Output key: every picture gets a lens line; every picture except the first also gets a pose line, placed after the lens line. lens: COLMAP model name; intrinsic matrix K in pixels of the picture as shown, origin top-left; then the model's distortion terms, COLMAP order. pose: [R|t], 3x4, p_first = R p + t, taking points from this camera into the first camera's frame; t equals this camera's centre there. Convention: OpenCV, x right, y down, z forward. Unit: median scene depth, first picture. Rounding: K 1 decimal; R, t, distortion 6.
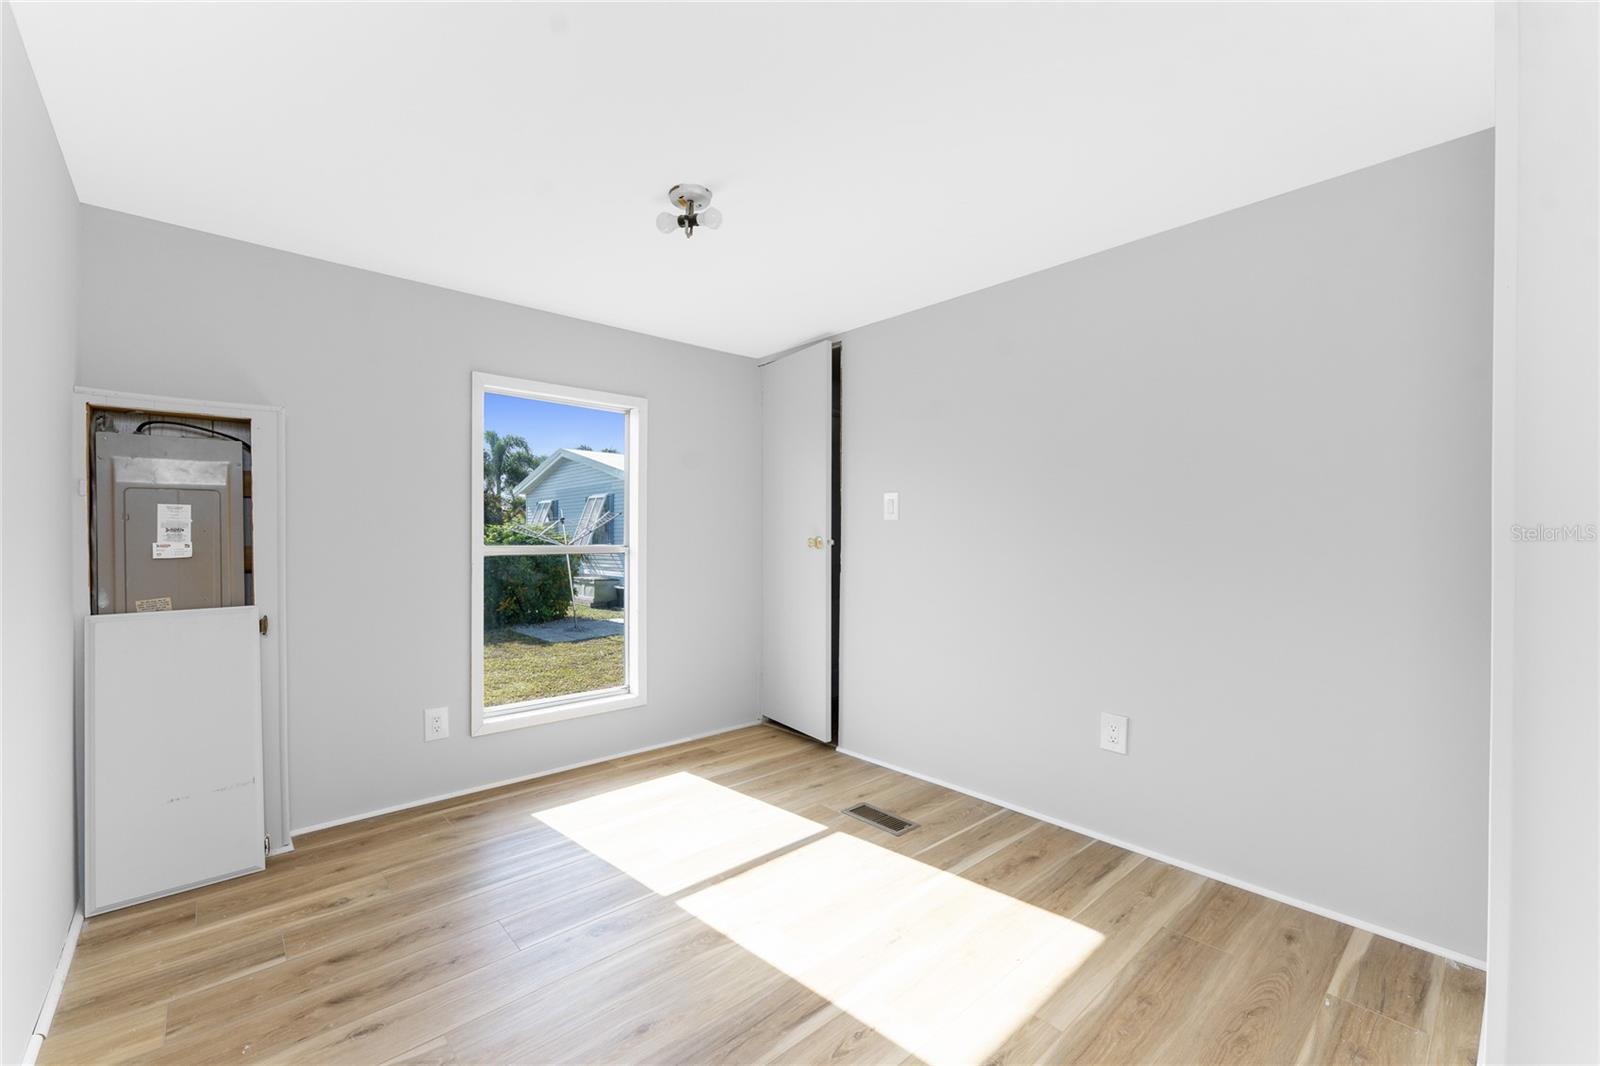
lens RADIAL K [[640.5, 0, 784.0], [0, 640.5, 539.7], [0, 0, 1]] dist [0.002738, -0.000733]
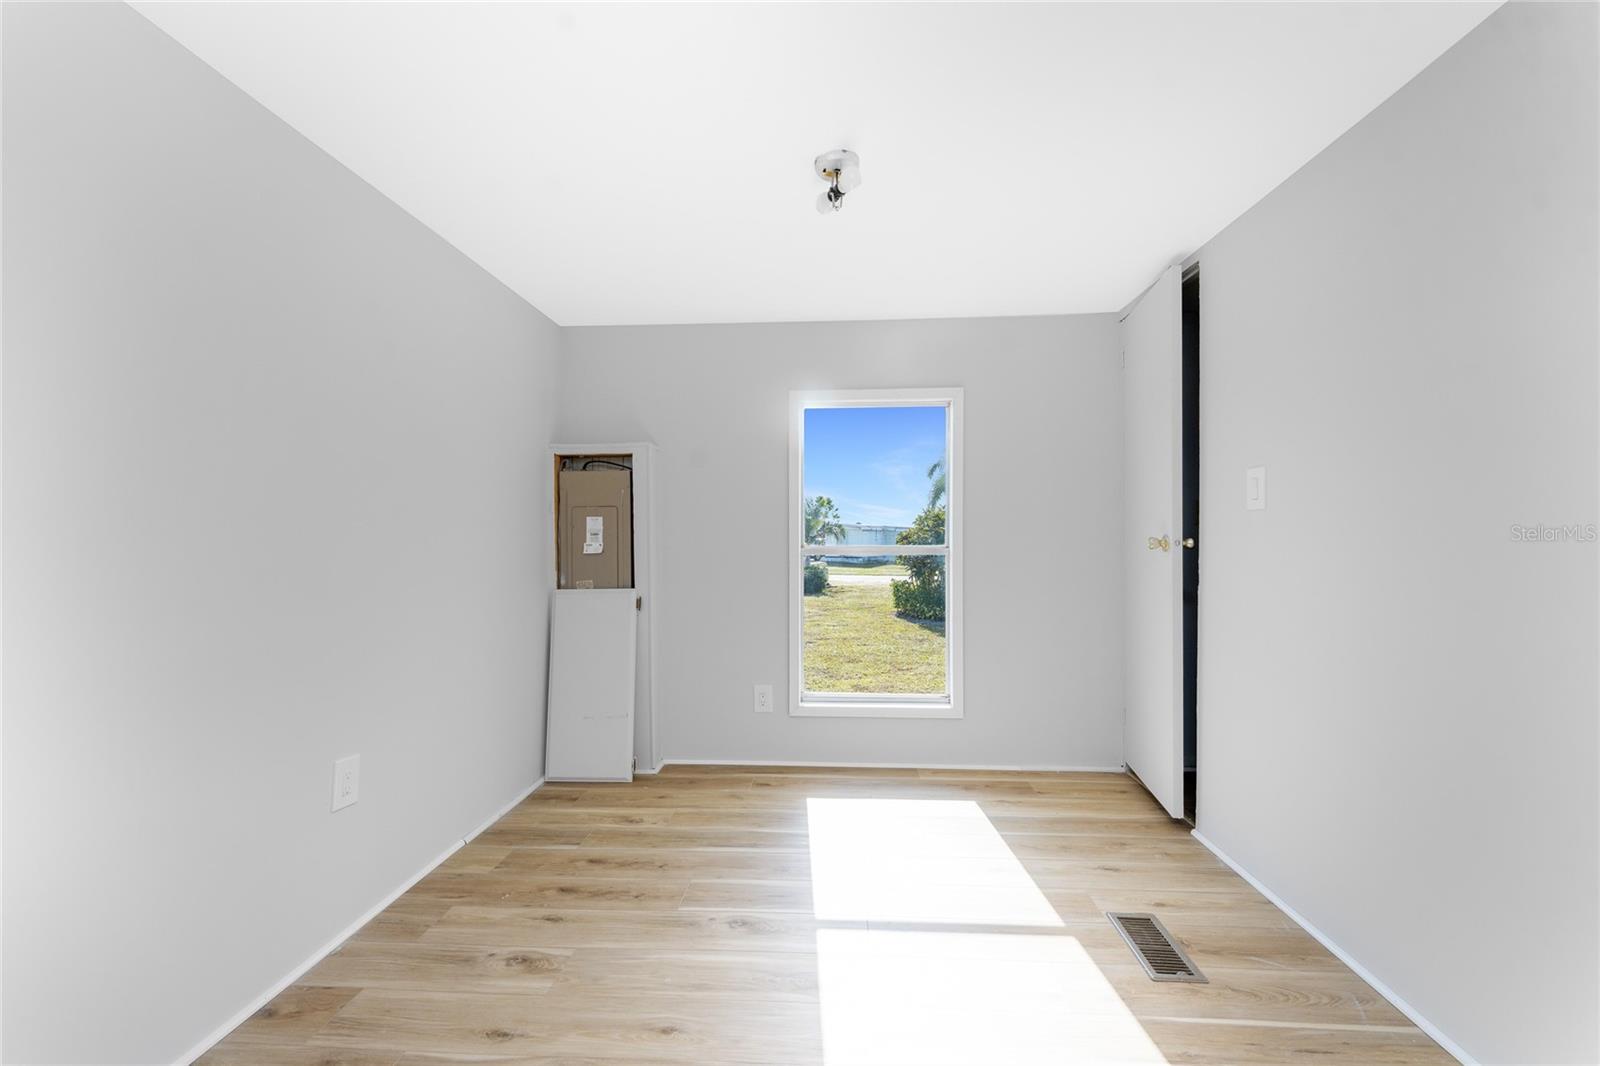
lens RADIAL K [[640.5, 0, 823.7], [0, 640.5, 538.4], [0, 0, 1]] dist [0.002738, -0.000733]
pose [[0.718304, -0.004475, -0.695715, 0.427213], [0.002650, 0.999990, -0.003695, 0.000764], [0.695725, 0.000811, 0.718308, 0.296014]]
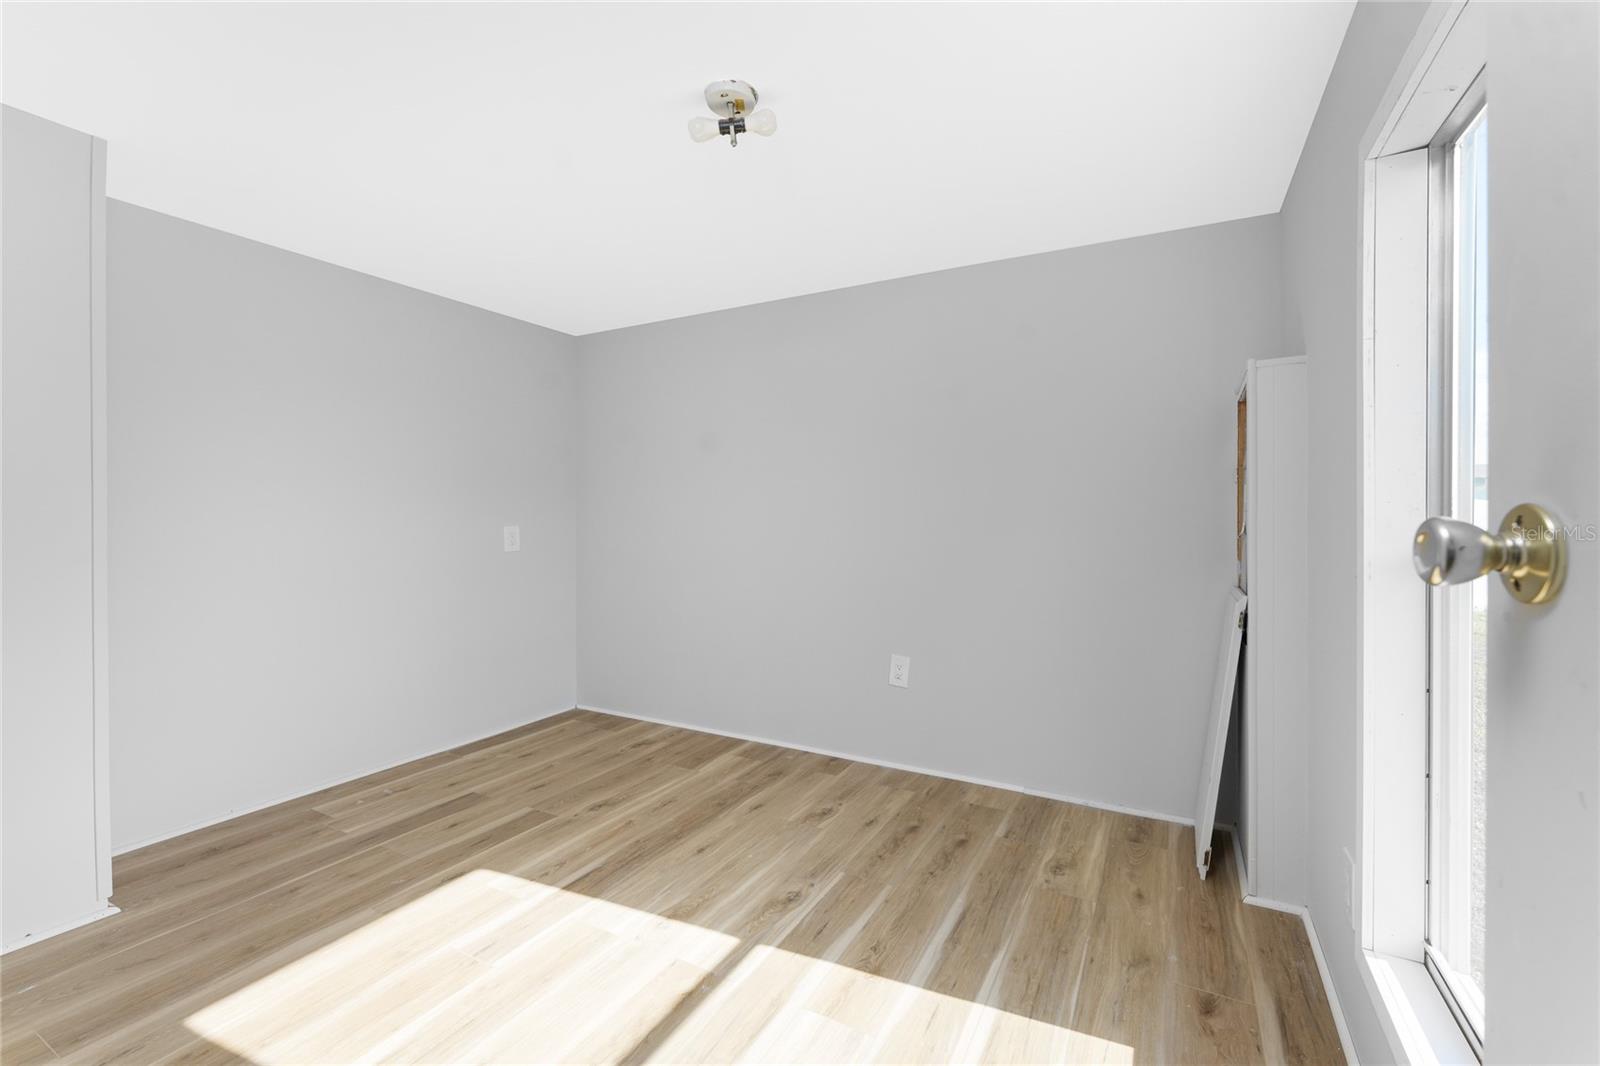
lens RADIAL K [[640.5, 0, 804.0], [0, 640.5, 527.0], [0, 0, 1]] dist [0.002738, -0.000733]
pose [[-0.939139, 0.001235, -0.343536, 0.041560], [-0.002296, 0.999949, 0.009871, 0.000795], [0.343530, 0.010059, -0.939088, 1.619862]]
